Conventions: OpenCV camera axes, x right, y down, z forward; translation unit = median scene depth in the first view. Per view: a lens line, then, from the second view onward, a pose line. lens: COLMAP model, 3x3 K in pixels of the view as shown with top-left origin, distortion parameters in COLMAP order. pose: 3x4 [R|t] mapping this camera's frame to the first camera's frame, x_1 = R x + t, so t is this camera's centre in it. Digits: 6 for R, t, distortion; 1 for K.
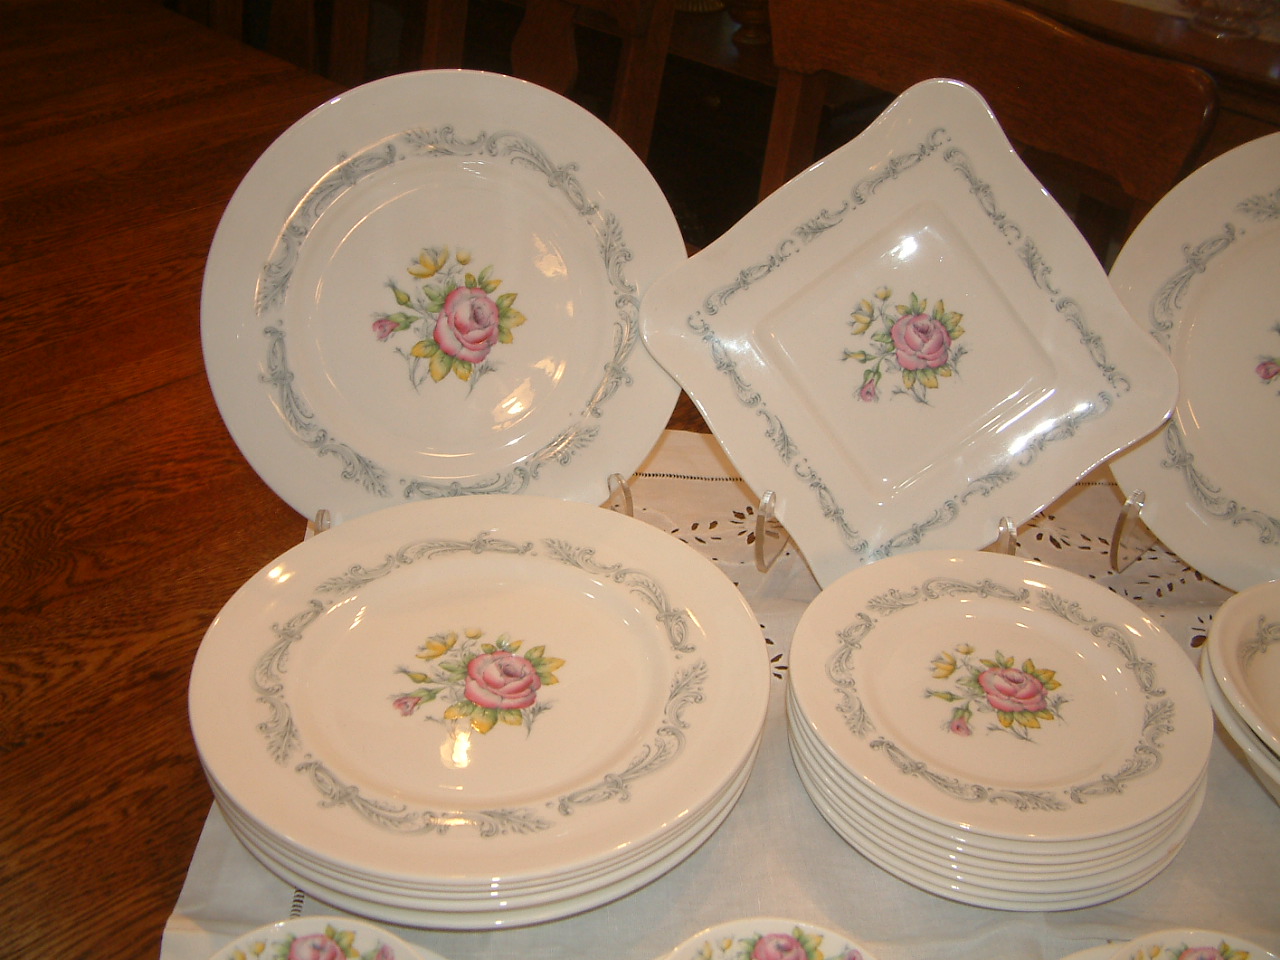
lens RADIAL K [[1350.6, 0, 625.7], [0, 1350.6, 485.0], [0, 0, 1]] dist [-0.222475, 0.163489]
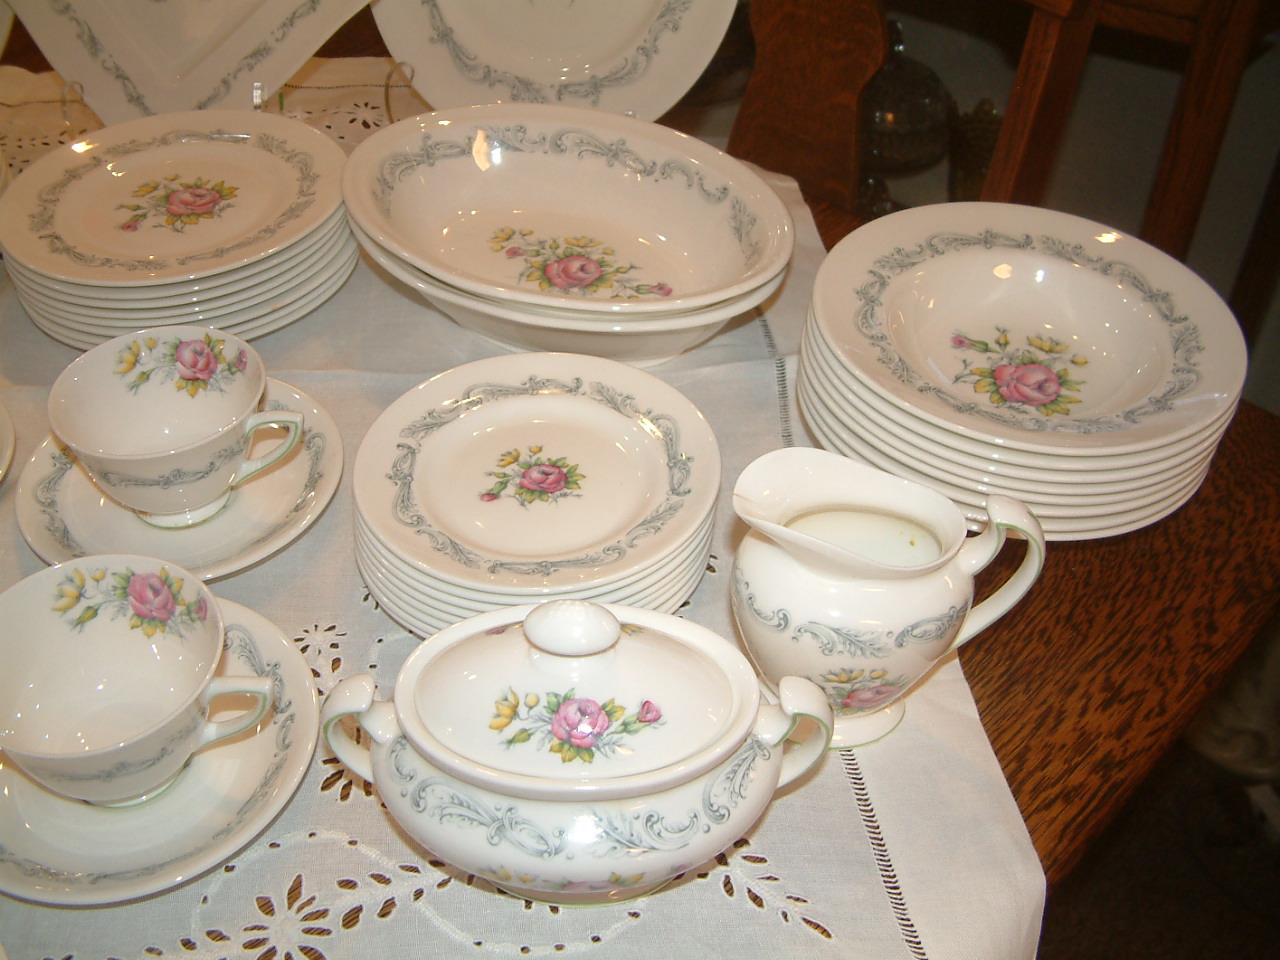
lens RADIAL K [[1350.6, 0, 625.7], [0, 1350.6, 485.0], [0, 0, 1]] dist [-0.222475, 0.163489]
pose [[0.997988, -0.049532, 0.039584, 0.608582], [0.044053, 0.990669, 0.128976, 0.267129], [-0.045603, -0.126973, 0.990857, -0.218329]]
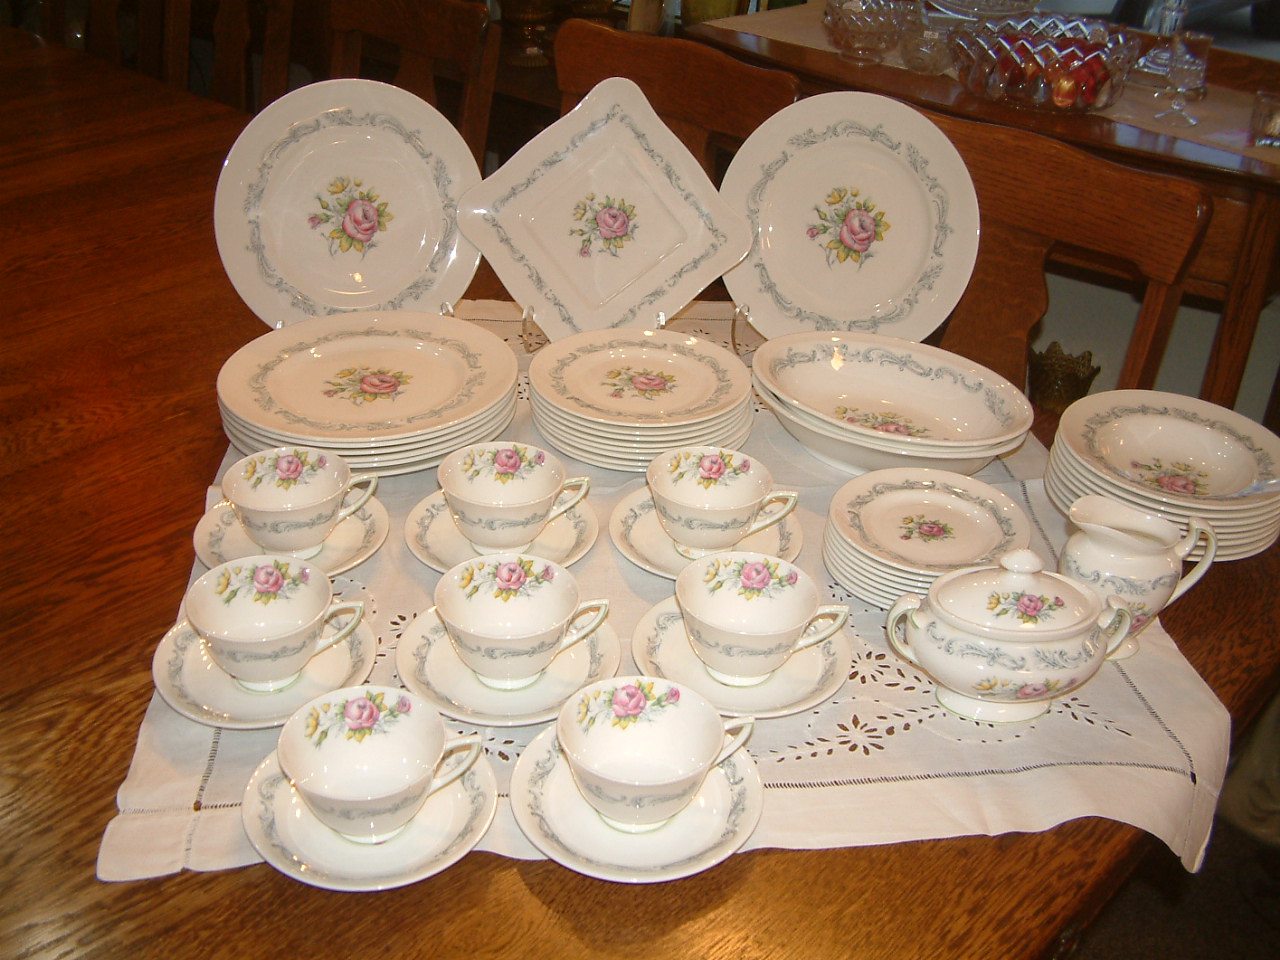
lens RADIAL K [[1350.6, 0, 625.7], [0, 1350.6, 485.0], [0, 0, 1]] dist [-0.222475, 0.163489]
pose [[0.997088, -0.028597, 0.070695, 0.115626], [0.032610, 0.997883, -0.056277, 0.400004], [-0.068936, 0.058418, 0.995909, -0.896854]]
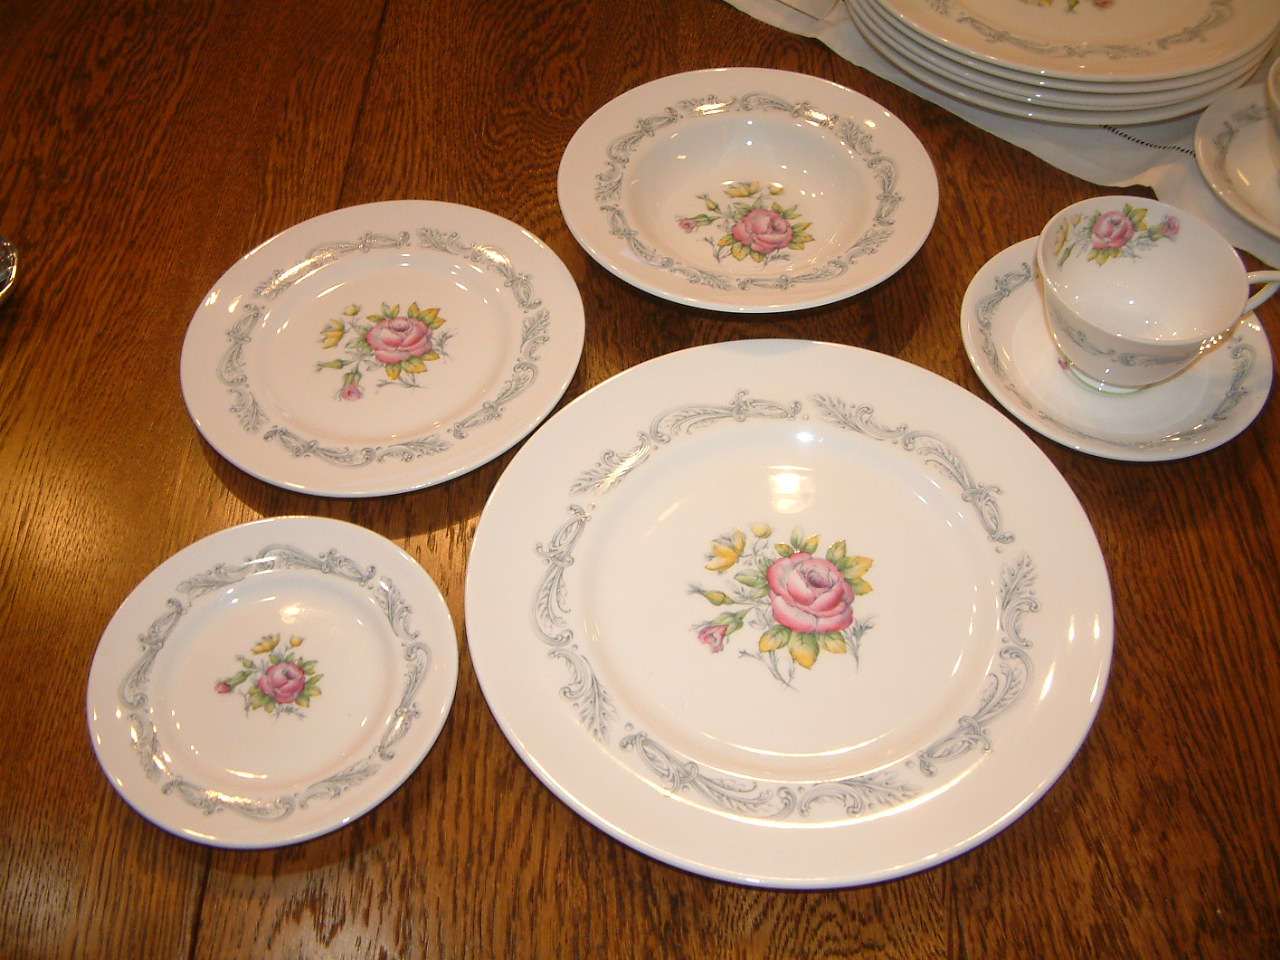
lens RADIAL K [[1350.6, 0, 625.7], [0, 1350.6, 485.0], [0, 0, 1]] dist [-0.222475, 0.163489]
pose [[0.997250, -0.073890, 0.005722, -0.210857], [0.067874, 0.941600, 0.329823, -0.222989], [-0.029759, -0.328527, 0.944026, 0.175444]]
